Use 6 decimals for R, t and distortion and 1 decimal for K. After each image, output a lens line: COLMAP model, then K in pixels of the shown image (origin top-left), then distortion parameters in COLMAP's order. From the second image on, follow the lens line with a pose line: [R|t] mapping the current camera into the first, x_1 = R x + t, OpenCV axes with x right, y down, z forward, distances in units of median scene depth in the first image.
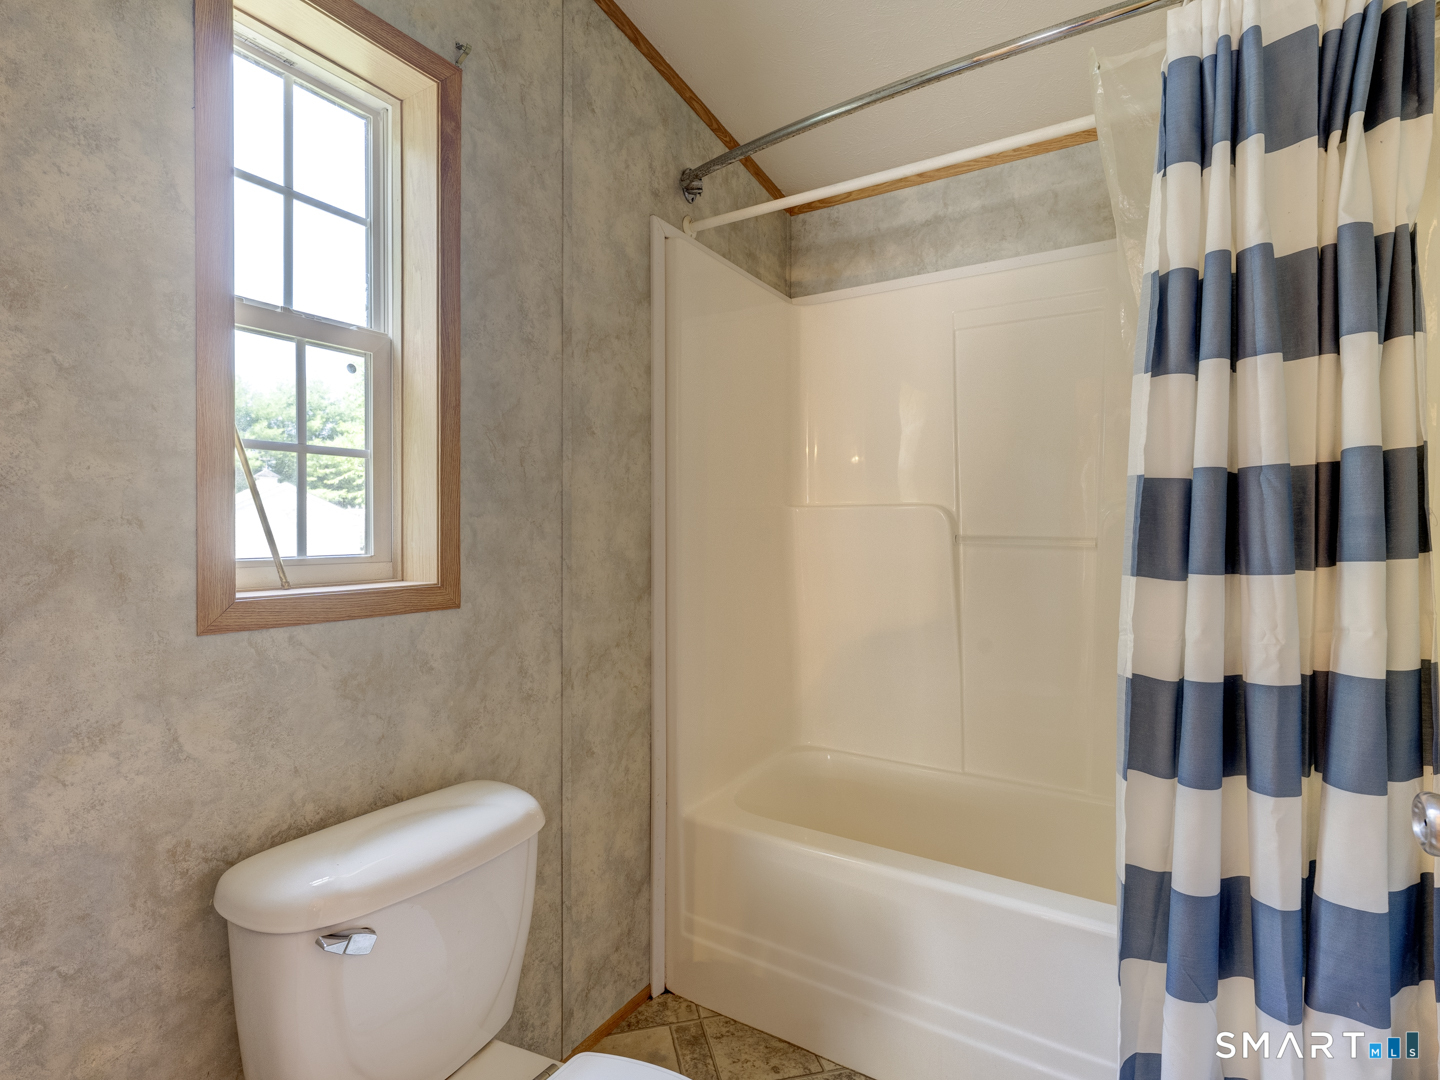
lens RADIAL K [[721.8, 0, 689.0], [0, 721.8, 534.7], [0, 0, 1]] dist [-0.004599, 0.000138]
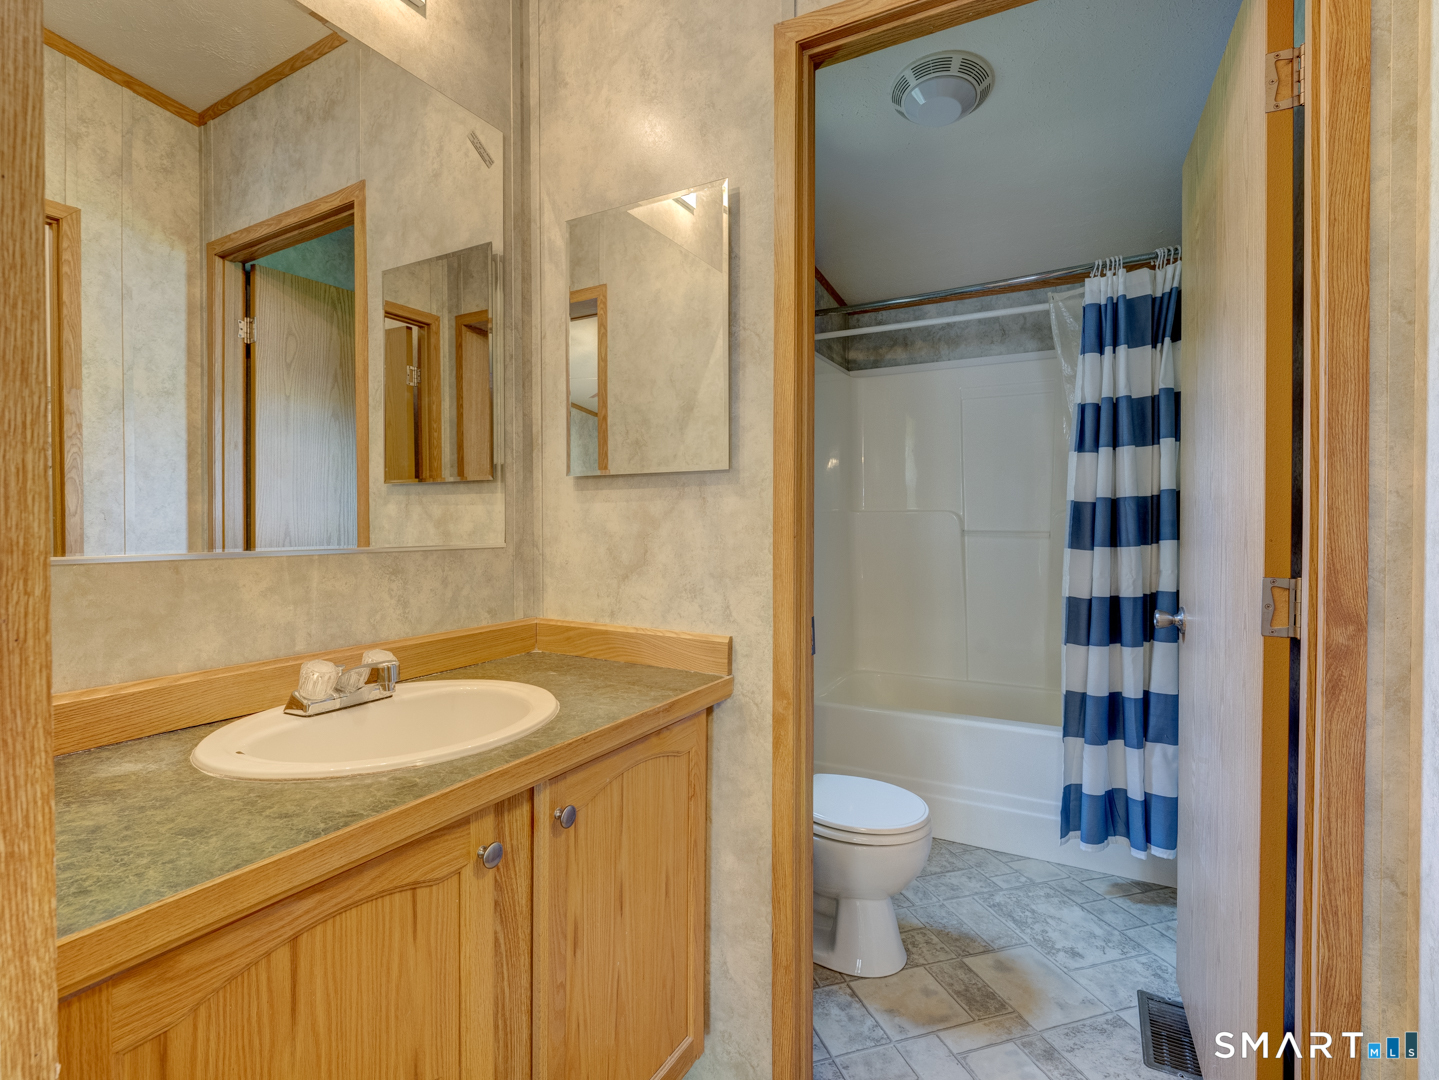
lens RADIAL K [[721.3, 0, 688.5], [0, 721.3, 534.7], [0, 0, 1]] dist [-0.004599, 0.000138]
pose [[0.998309, -0.001956, 0.058099, -0.614229], [0.001800, 0.999995, 0.002740, 0.010386], [-0.058104, -0.002630, 0.998307, -1.033657]]
